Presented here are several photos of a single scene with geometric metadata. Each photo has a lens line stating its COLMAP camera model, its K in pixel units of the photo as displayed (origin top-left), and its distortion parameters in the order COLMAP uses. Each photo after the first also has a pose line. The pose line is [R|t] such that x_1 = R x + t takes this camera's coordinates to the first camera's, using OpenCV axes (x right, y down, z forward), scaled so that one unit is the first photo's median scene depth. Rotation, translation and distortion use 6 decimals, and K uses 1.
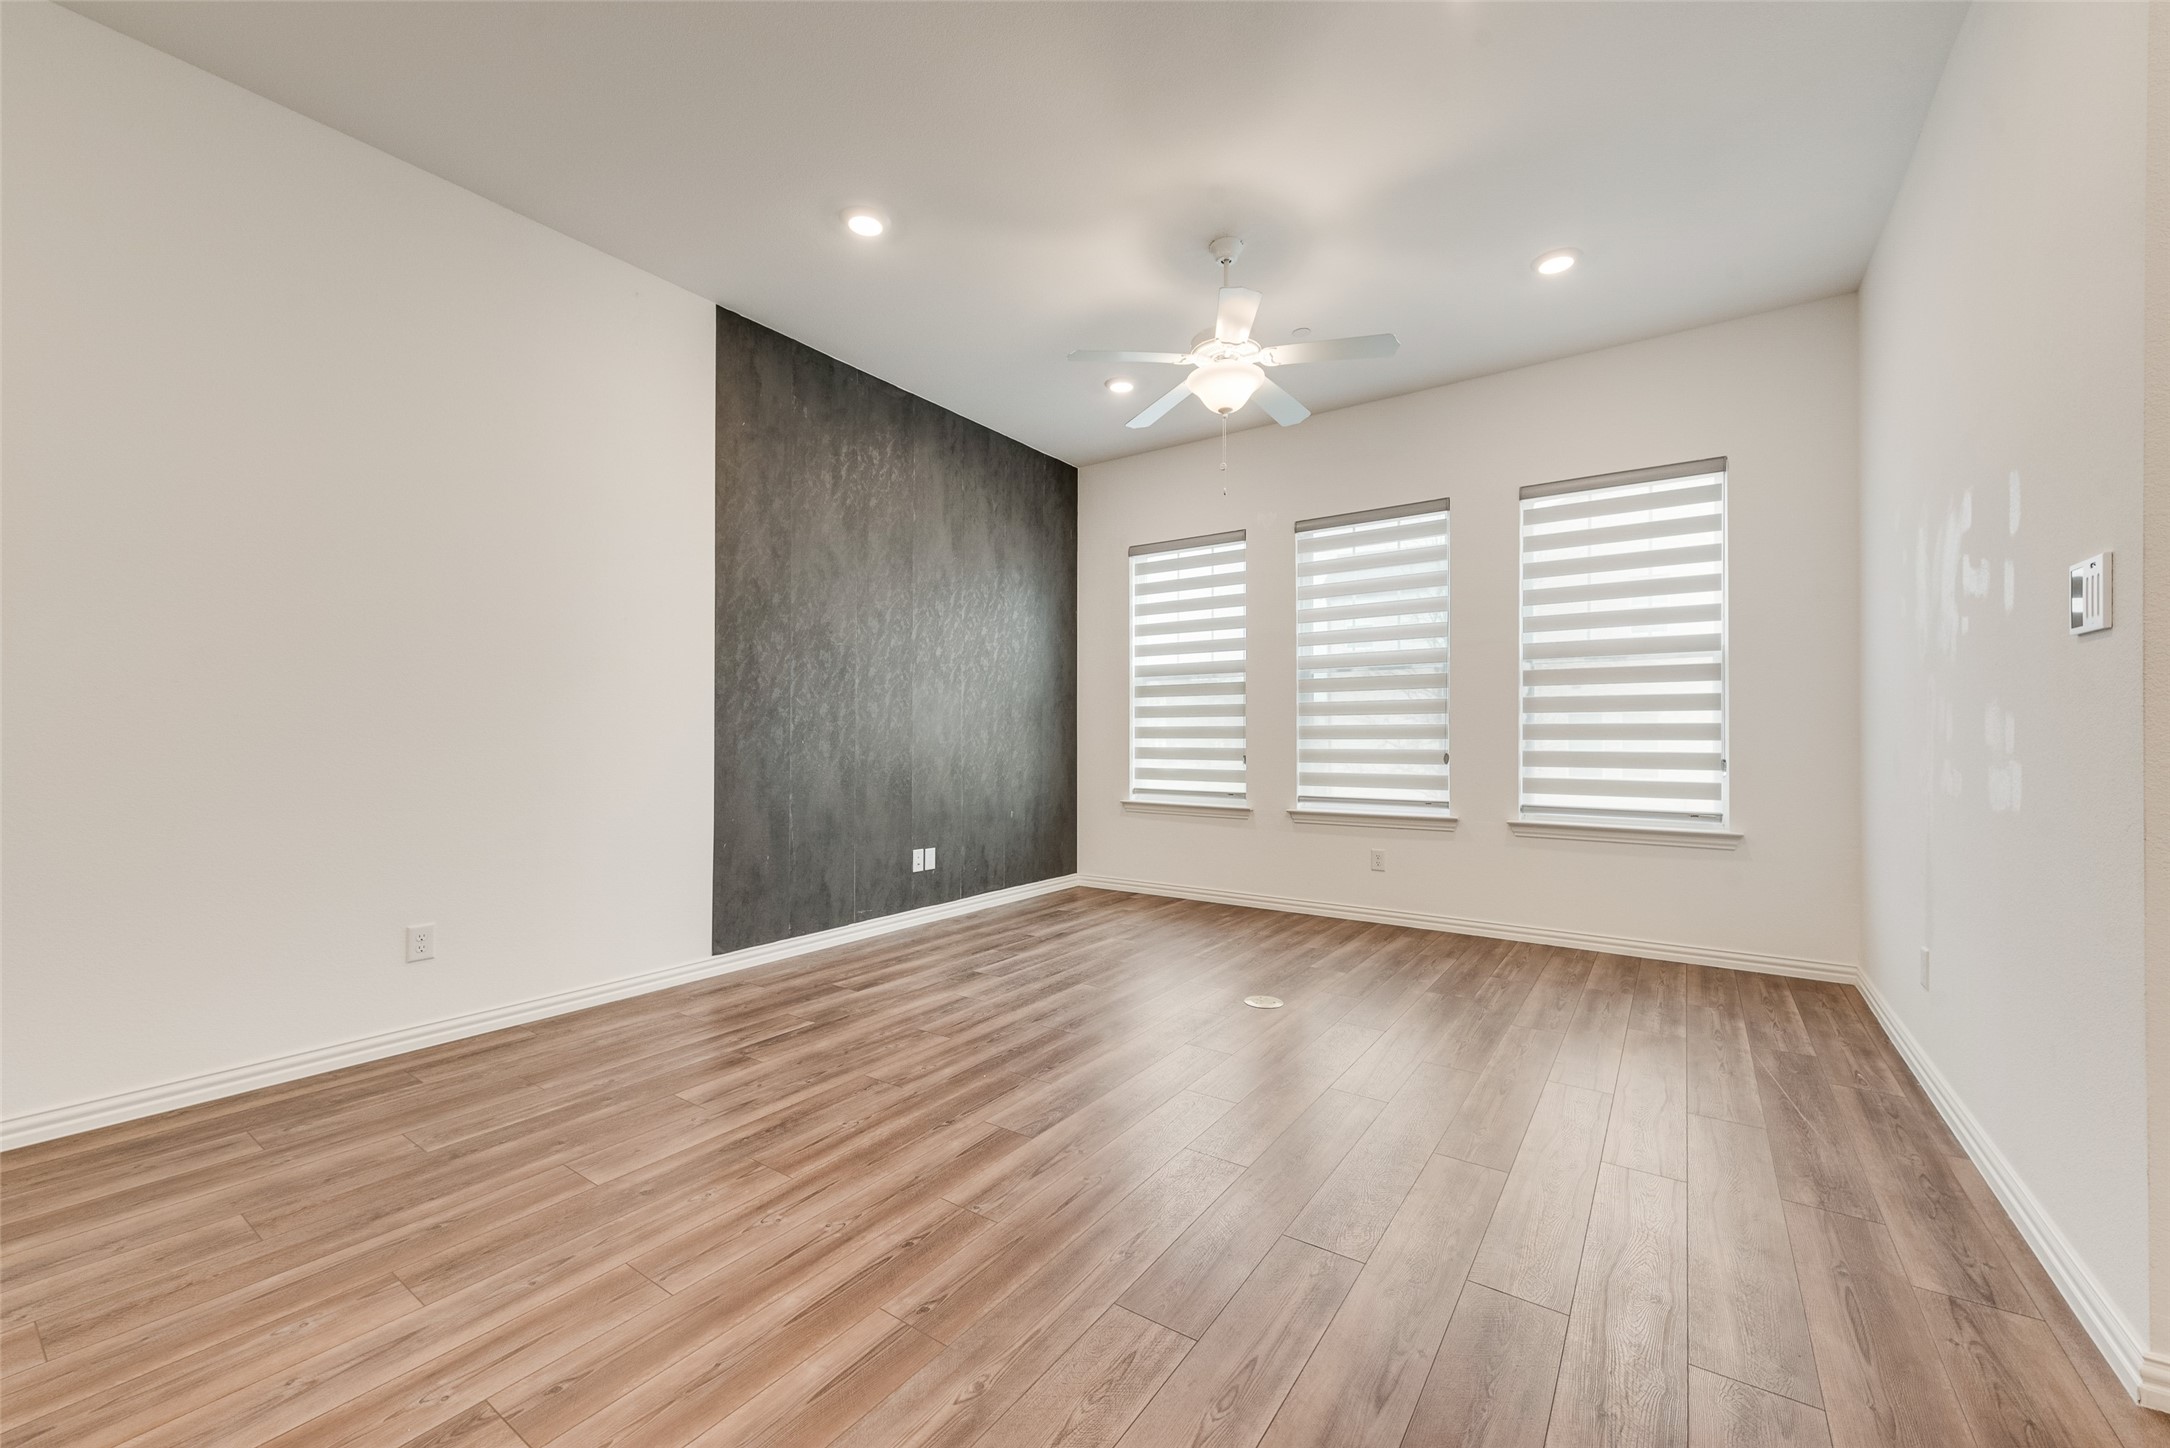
lens RADIAL K [[852.7, 0, 1081.7], [0, 852.7, 732.1], [0, 0, 1]] dist [0.012706, -0.002627]
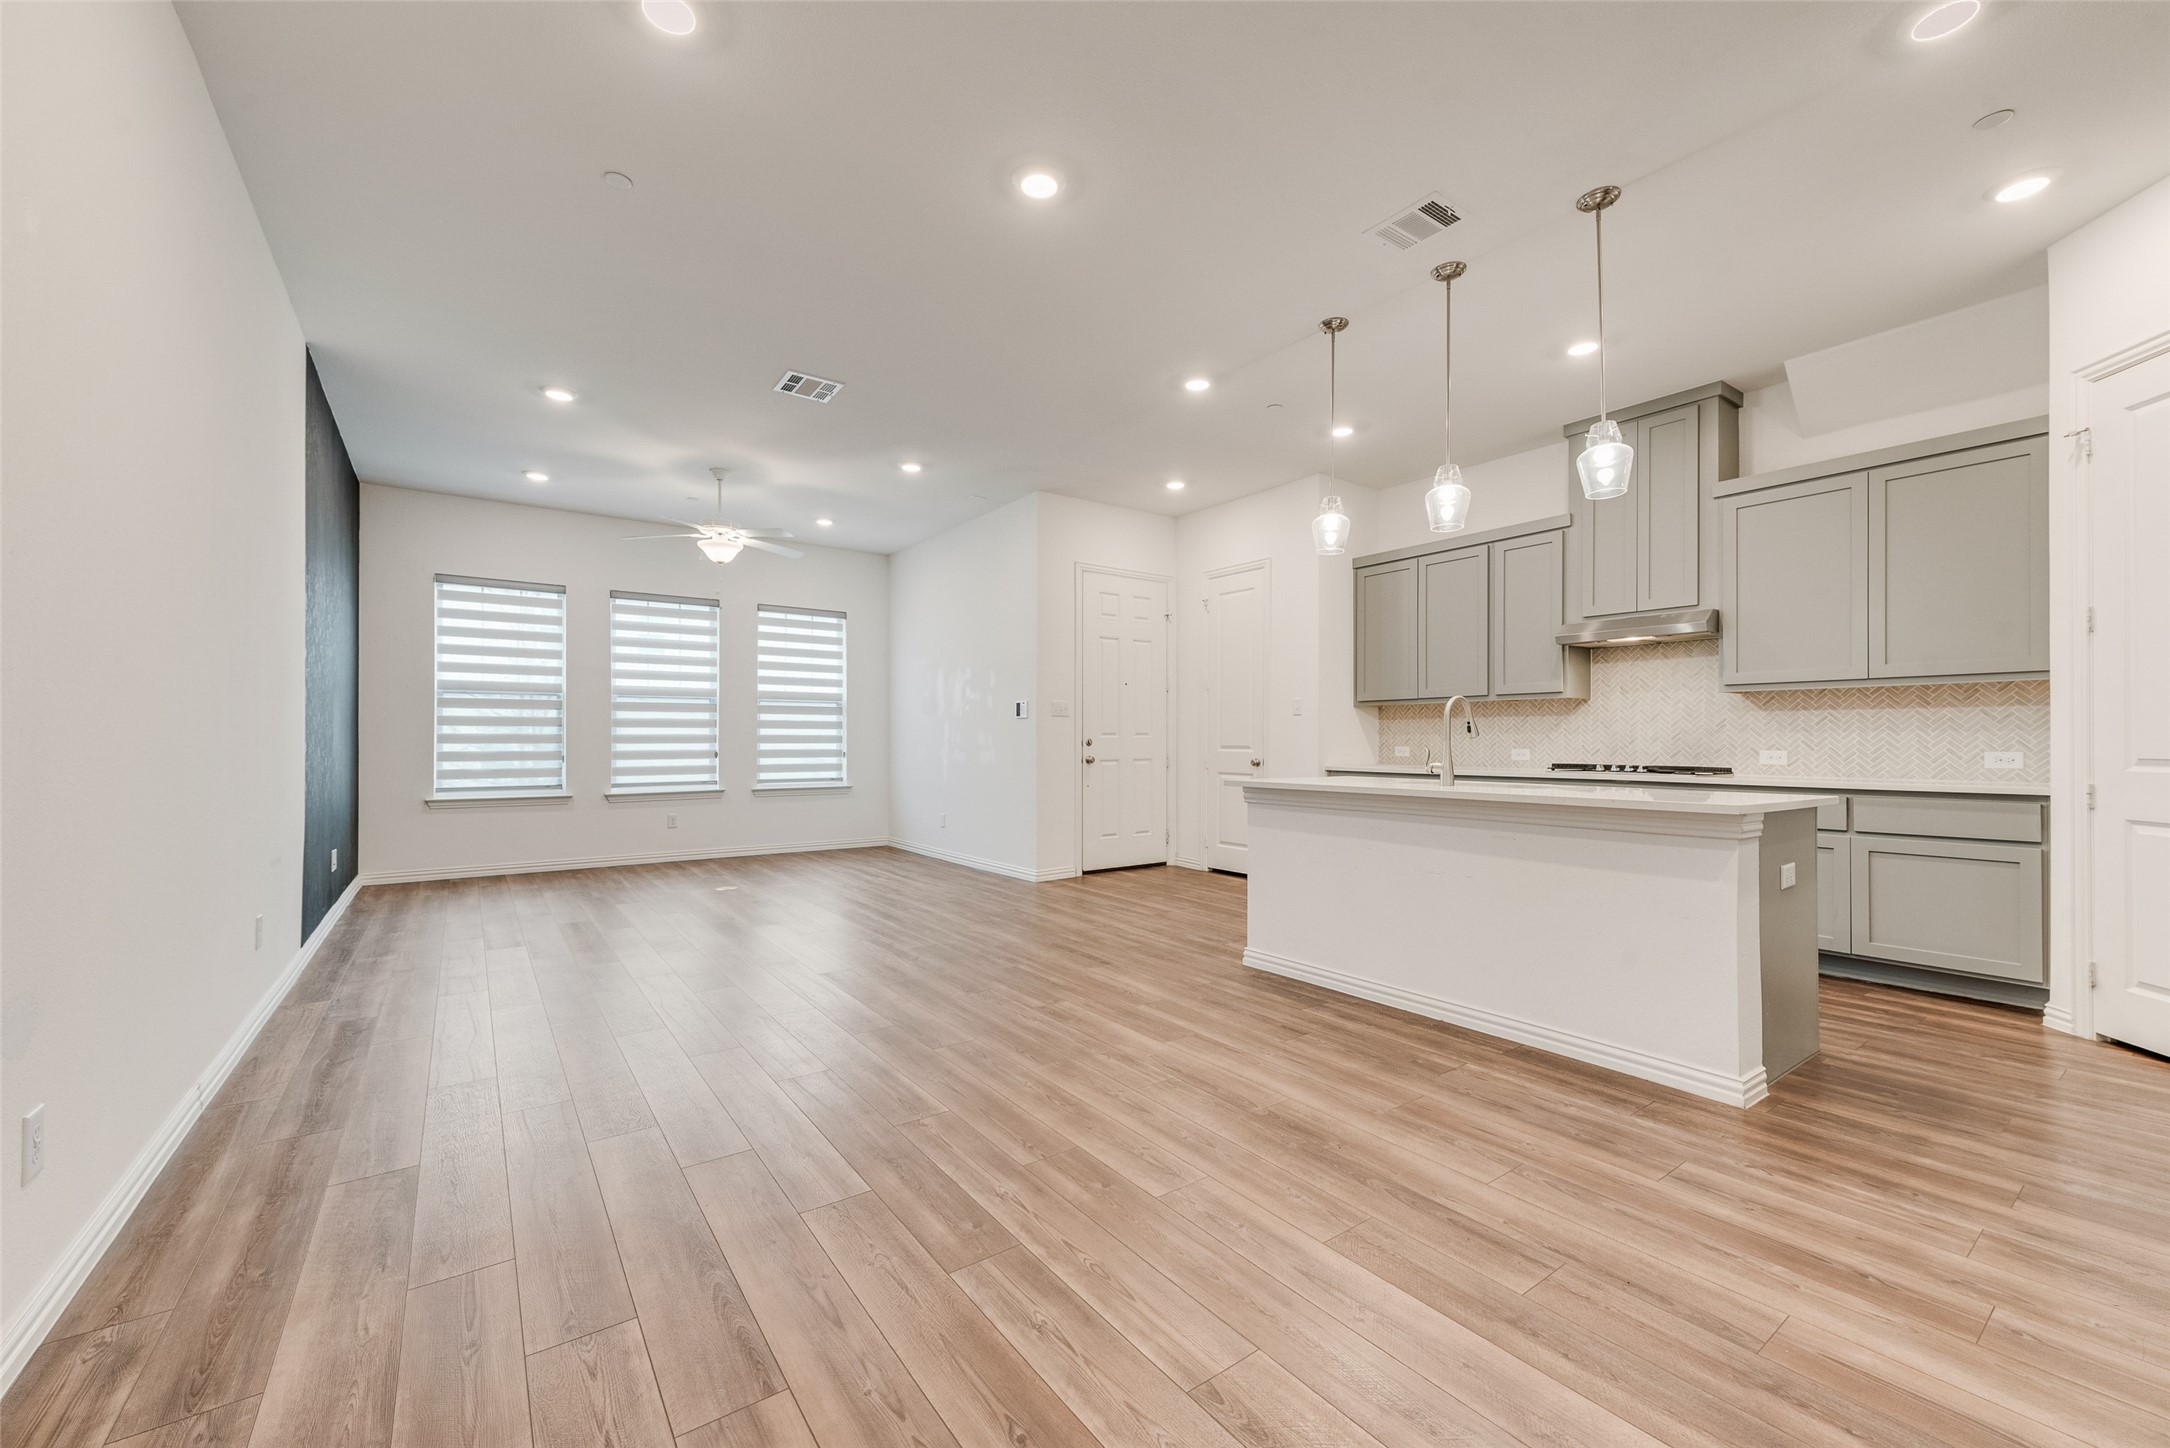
lens RADIAL K [[852.7, 0, 1077.9], [0, 852.7, 734.3], [0, 0, 1]] dist [0.012706, -0.002627]
pose [[0.328527, 0.006467, 0.944472, -1.129178], [-0.005417, 0.999973, -0.004963, -0.006241], [-0.944479, -0.003486, 0.328553, -0.272336]]
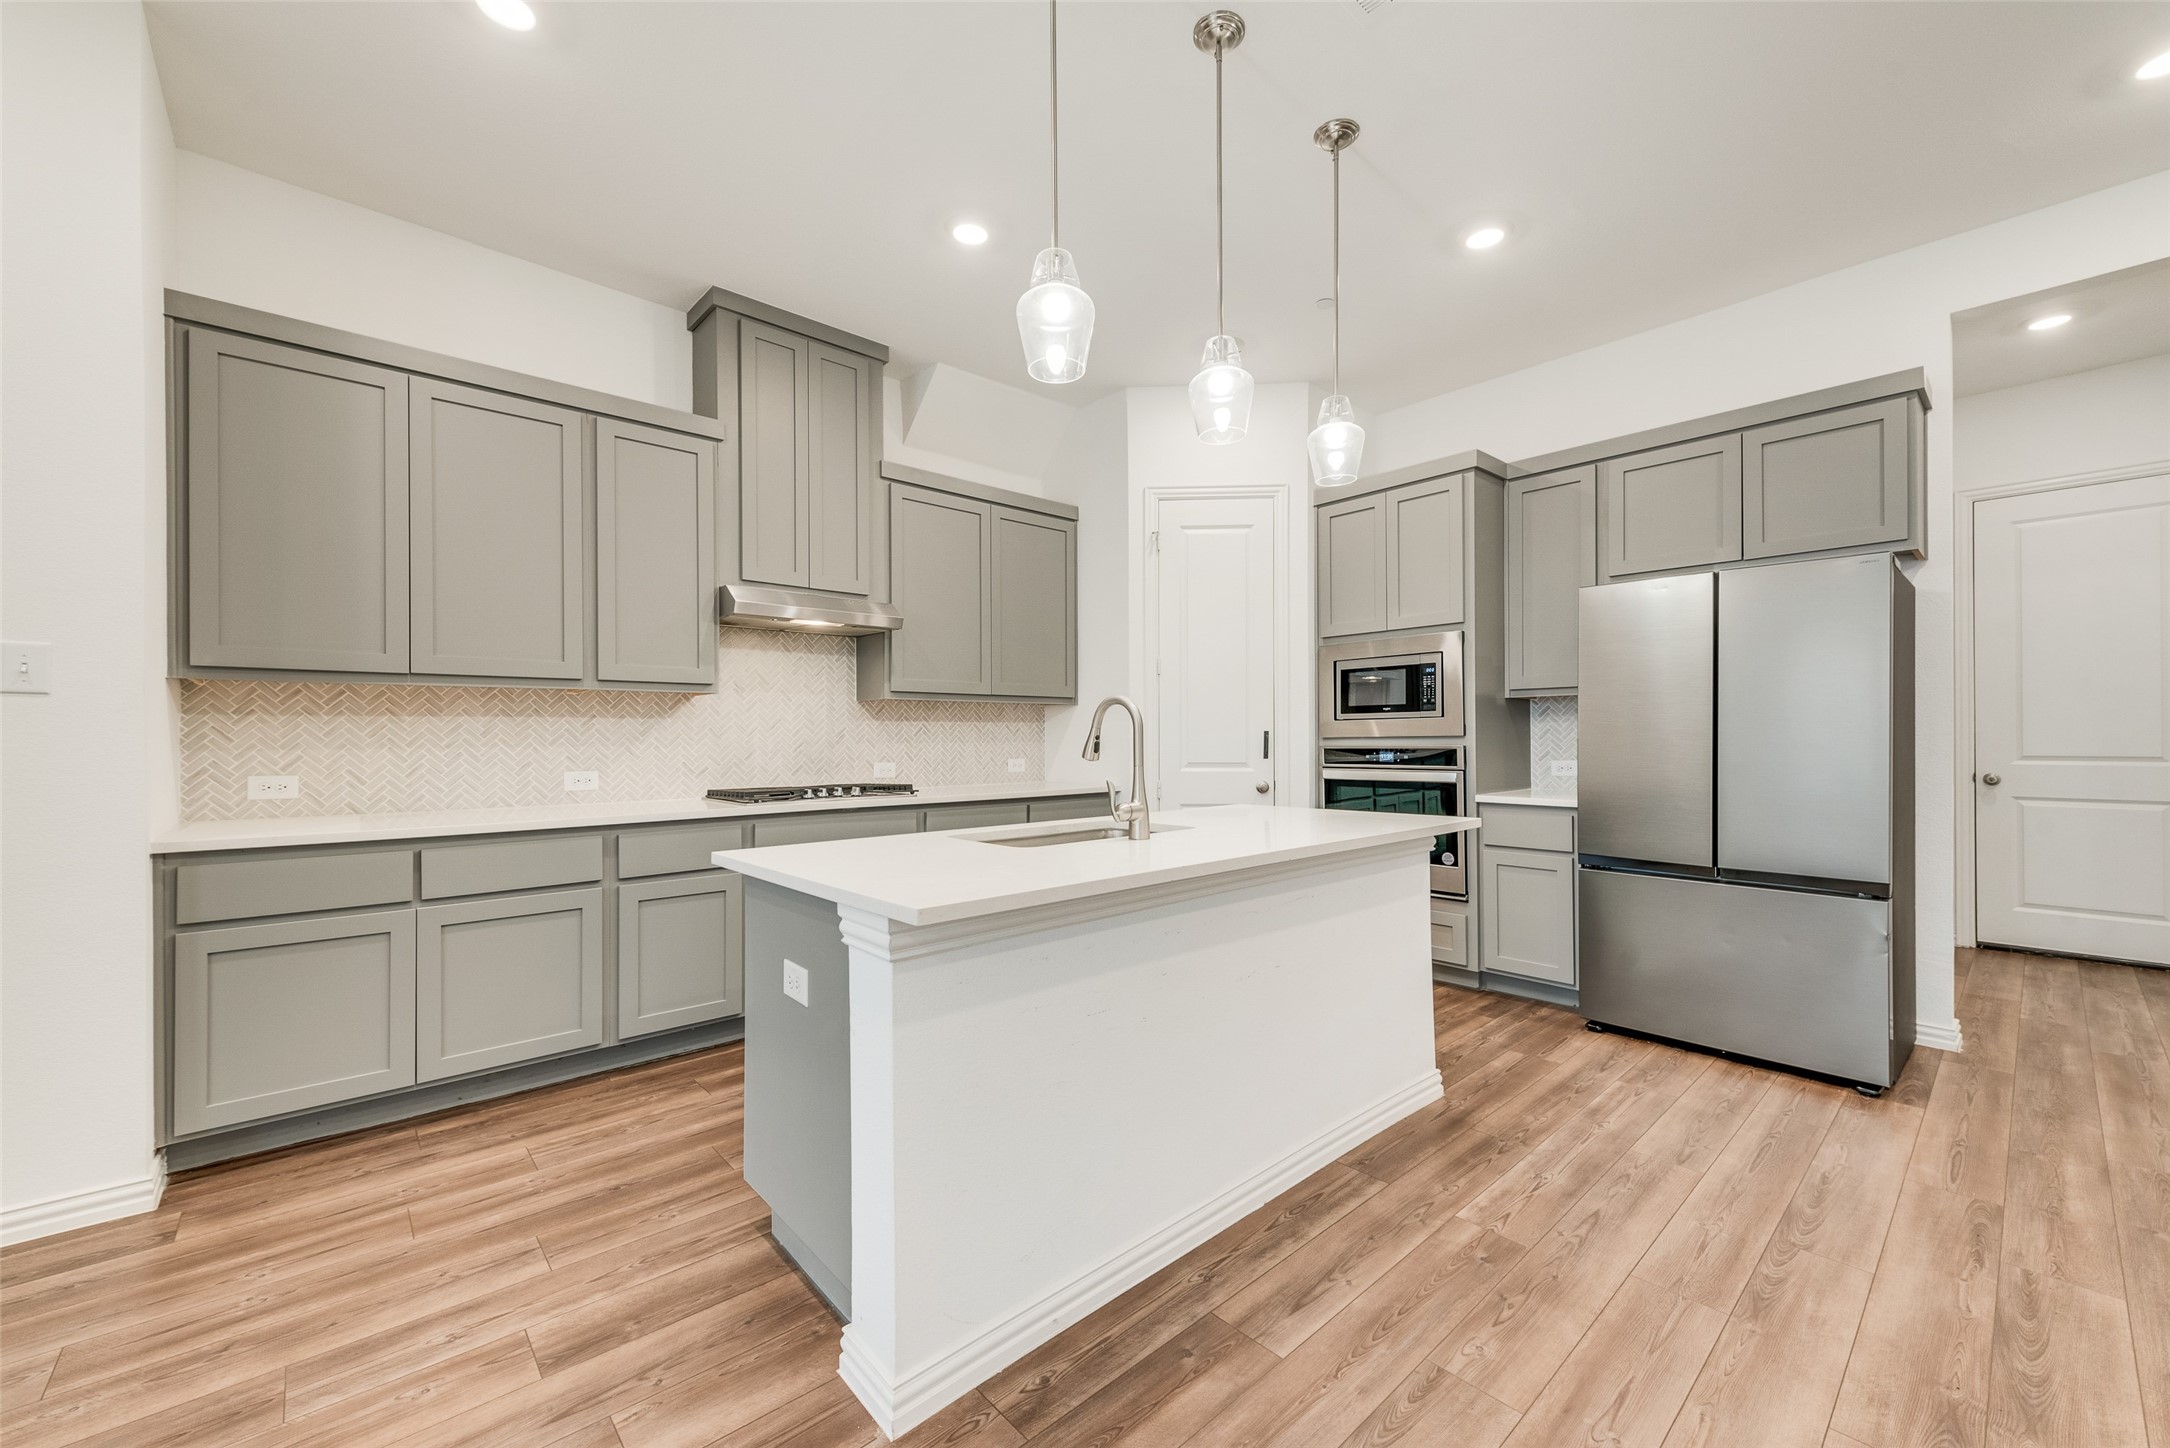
lens RADIAL K [[852.7, 0, 1086.1], [0, 852.7, 732.6], [0, 0, 1]] dist [0.012706, -0.002627]
pose [[-0.975358, 0.002968, 0.220607, -0.198095], [0.001200, 0.999966, -0.008149, -0.024669], [-0.220624, -0.007683, -0.975329, 0.234190]]
